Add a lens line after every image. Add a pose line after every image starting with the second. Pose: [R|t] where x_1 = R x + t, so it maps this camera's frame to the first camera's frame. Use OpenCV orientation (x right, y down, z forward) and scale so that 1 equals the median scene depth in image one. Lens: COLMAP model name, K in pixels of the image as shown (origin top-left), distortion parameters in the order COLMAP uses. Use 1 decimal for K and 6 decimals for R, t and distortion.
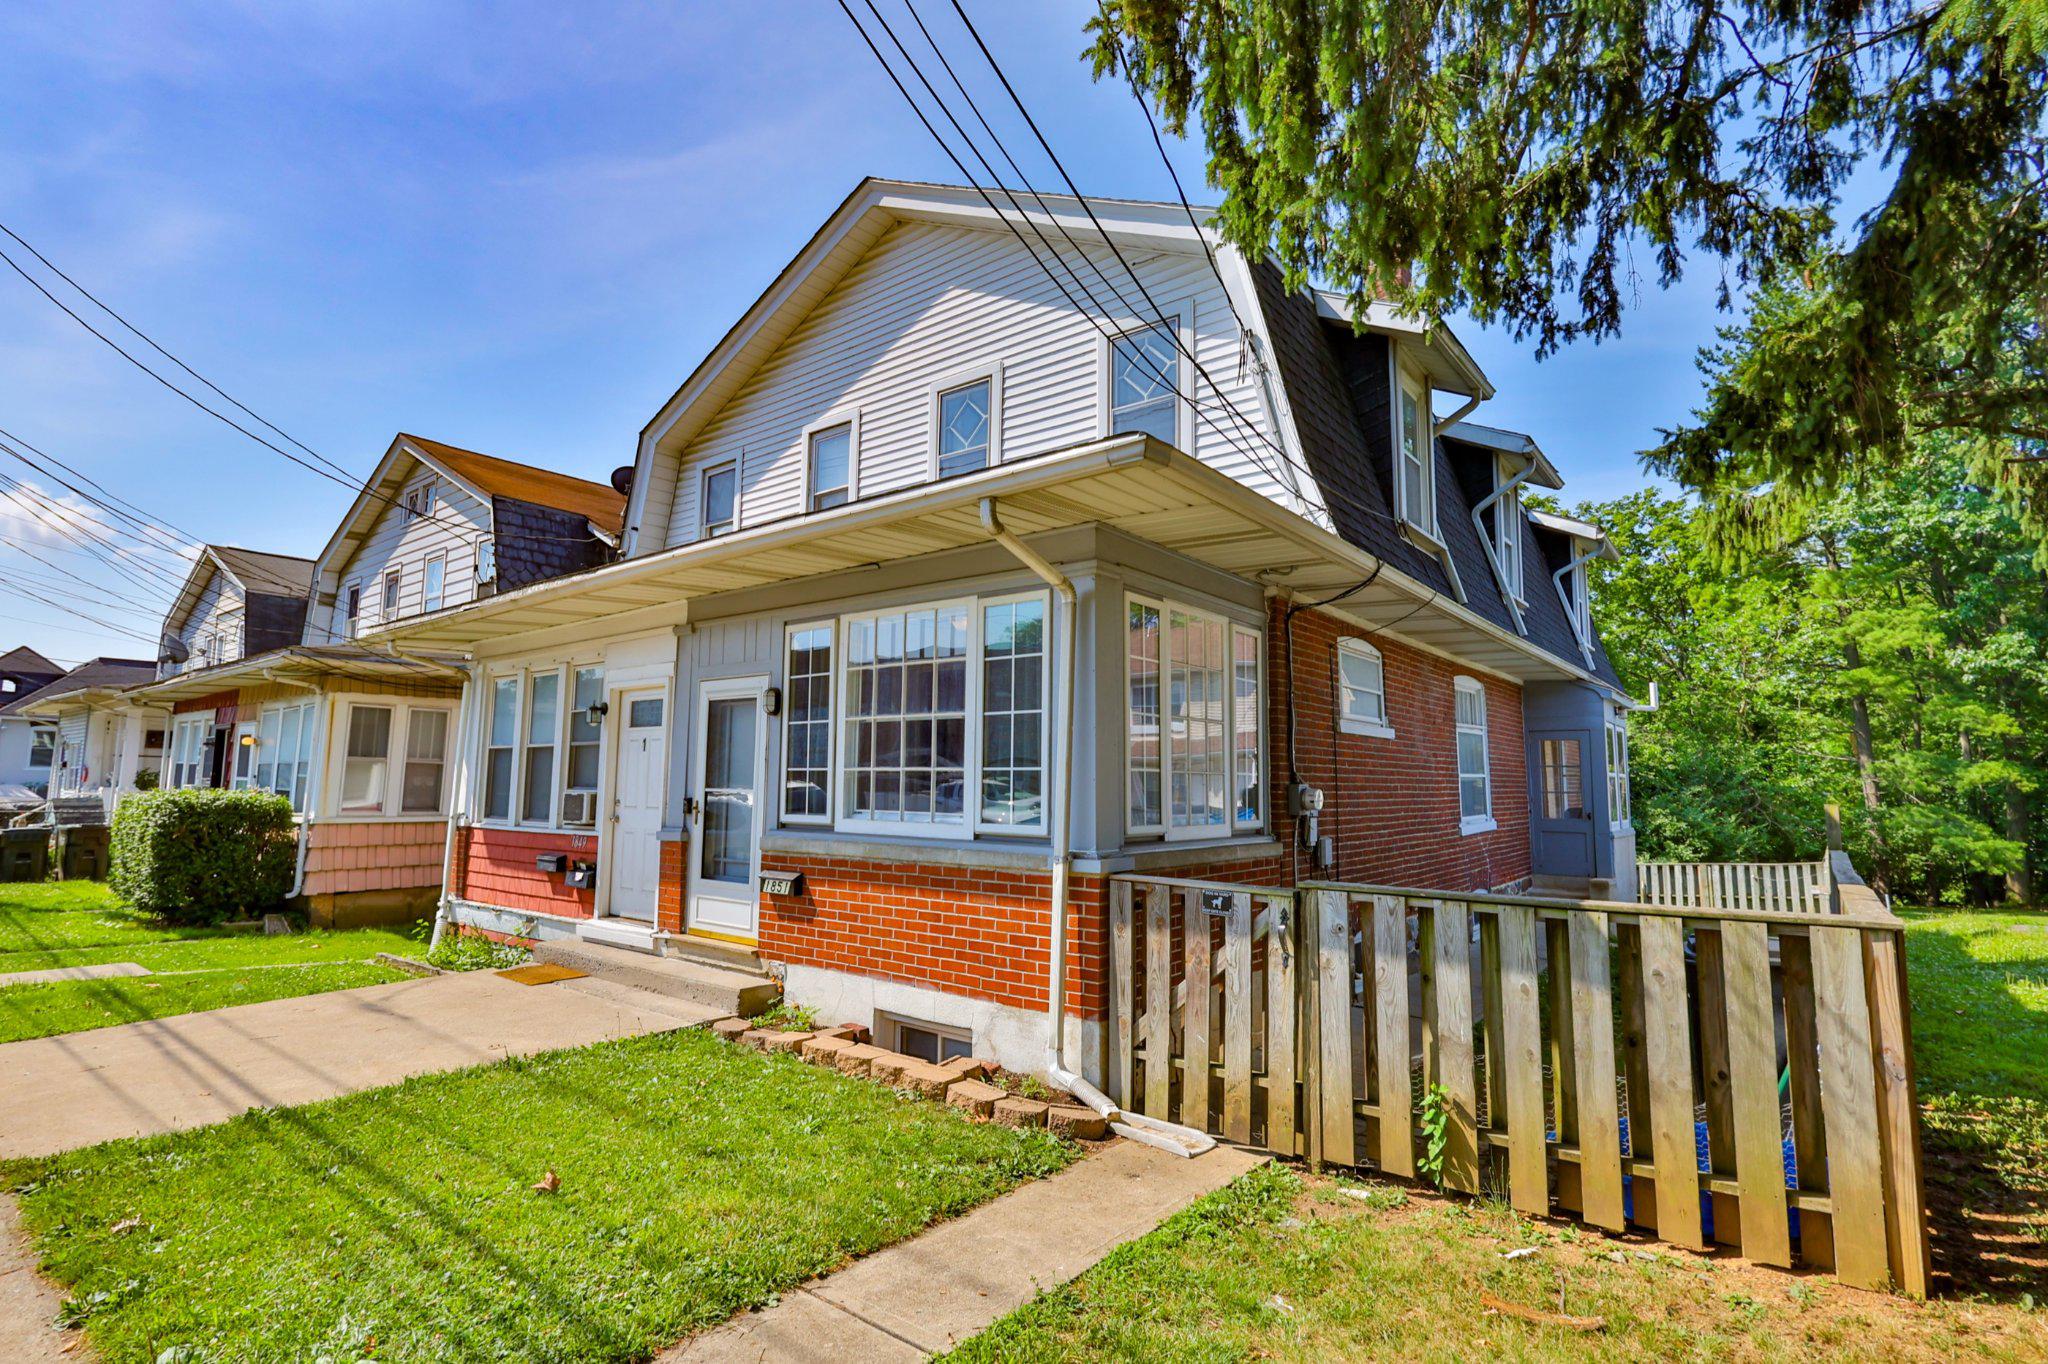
lens RADIAL K [[995.5, 0, 1019.3], [0, 995.5, 682.0], [0, 0, 1]] dist [-0.000992, 0.000013]
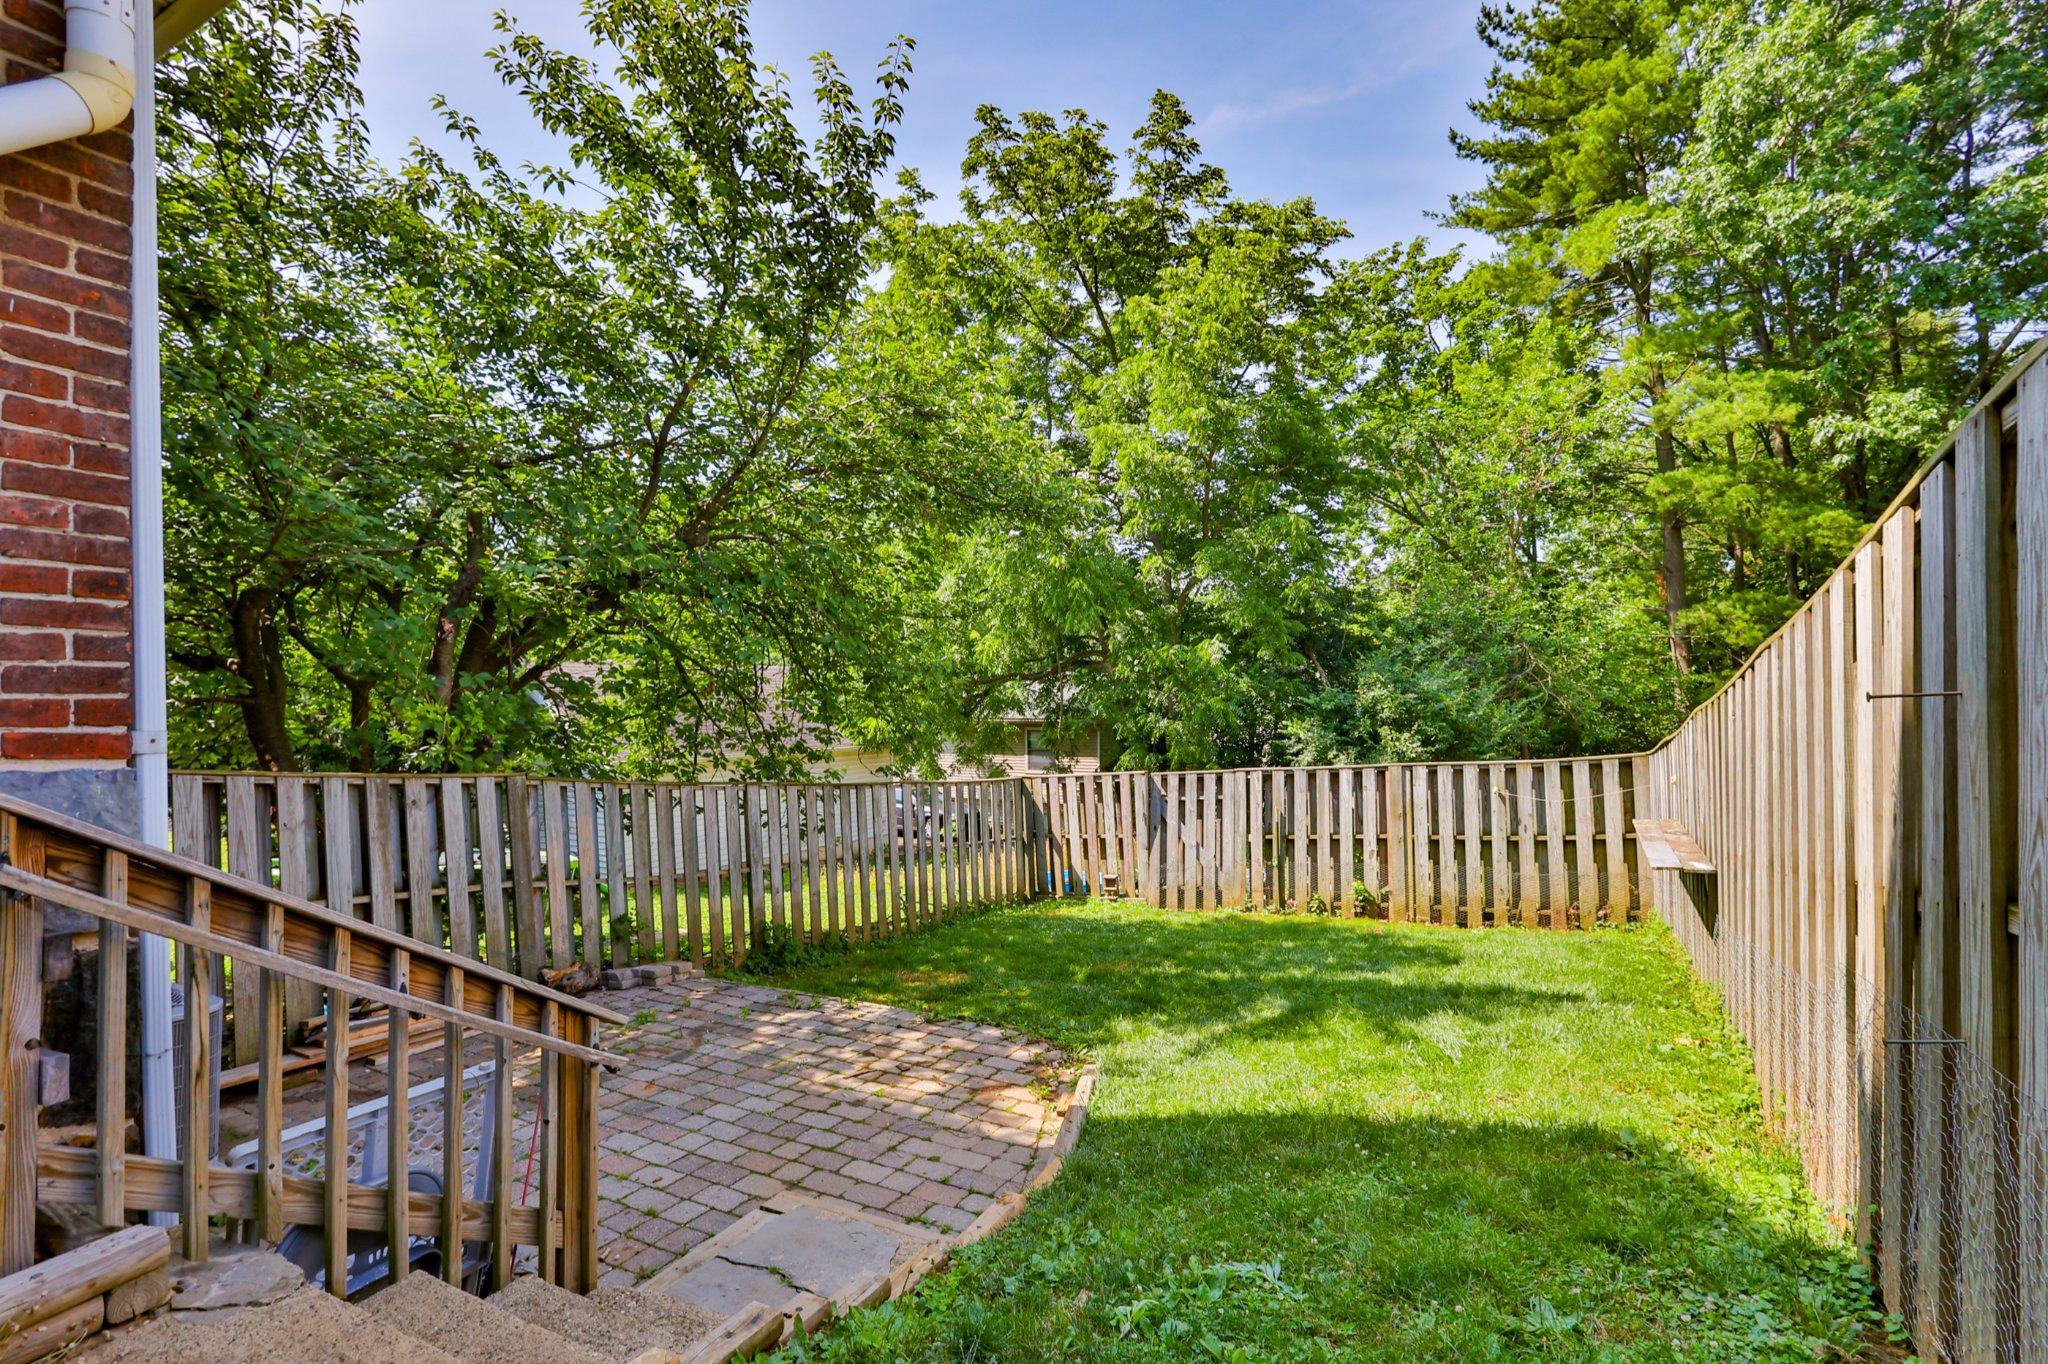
lens RADIAL K [[997.5, 0, 1023.5], [0, 997.5, 682.1], [0, 0, 1]] dist [-0.004557, 0.002209]
pose [[0.987989, -0.014237, 0.153866, 0.309681], [0.001144, 0.996393, 0.084850, 0.073986], [-0.154519, -0.083654, 0.984442, 0.403065]]
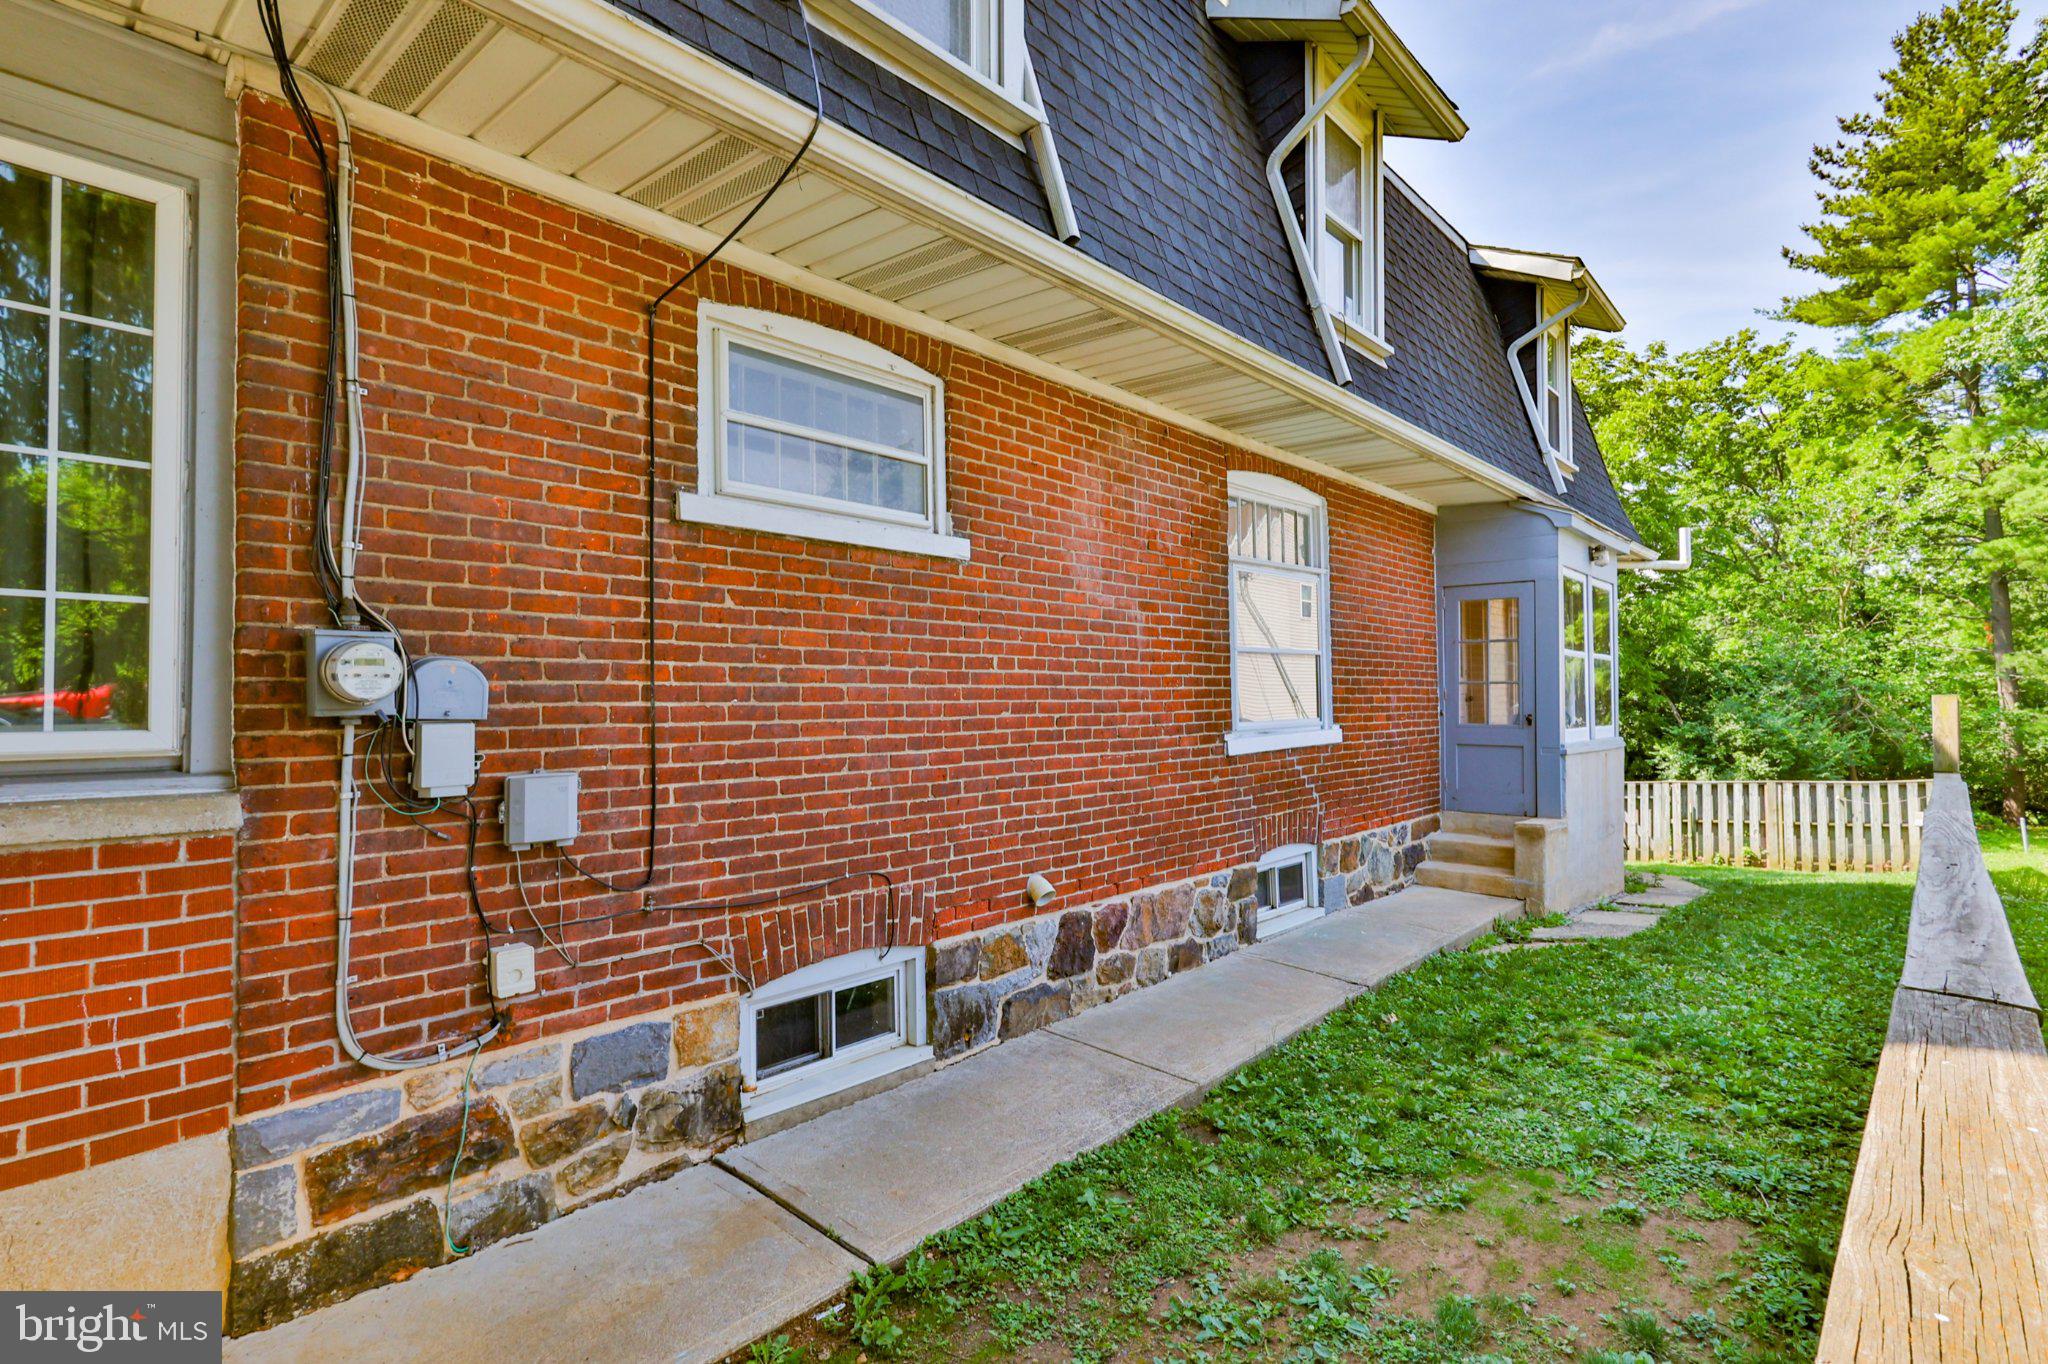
lens RADIAL K [[990.4, 0, 1012.3], [0, 990.4, 681.5], [0, 0, 1]] dist [-0.003577, 0.000158]
pose [[0.996534, -0.011957, -0.082318, 0.109307], [0.019037, 0.996133, 0.085770, 0.018828], [0.080974, -0.087040, 0.992909, 0.131042]]
